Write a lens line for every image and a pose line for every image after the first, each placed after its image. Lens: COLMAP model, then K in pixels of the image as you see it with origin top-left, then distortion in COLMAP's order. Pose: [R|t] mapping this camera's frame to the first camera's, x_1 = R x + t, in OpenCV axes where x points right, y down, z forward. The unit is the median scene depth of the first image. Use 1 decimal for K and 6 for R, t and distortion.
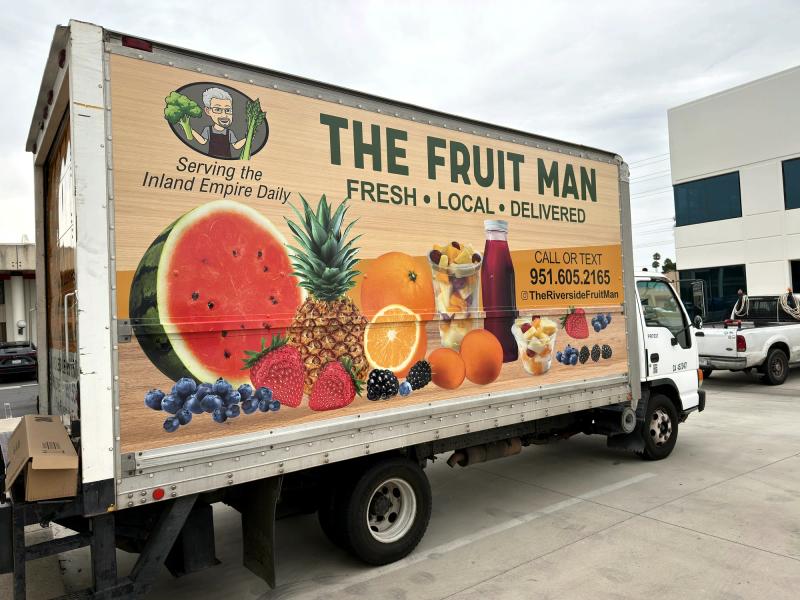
lens RADIAL K [[561.8, 0, 400.0], [0, 561.8, 300.0], [0, 0, 1]] dist [0.106873, -0.000697]
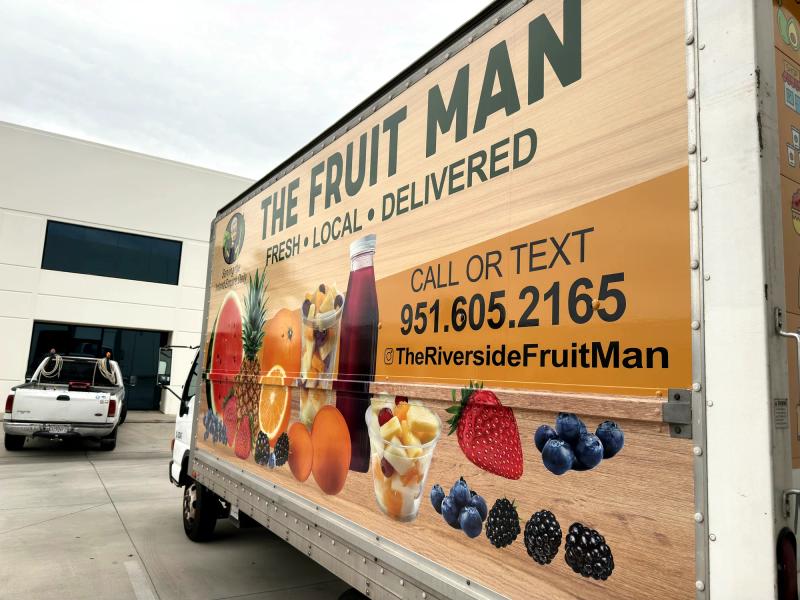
lens RADIAL K [[561.8, 0, 400.0], [0, 561.8, 300.0], [0, 0, 1]] dist [0.106873, -0.000697]
pose [[-0.058080, -0.096548, -0.993632, 0.749013], [-0.013449, 0.995298, -0.095923, -0.009807], [0.998221, 0.007792, -0.059105, 1.018495]]
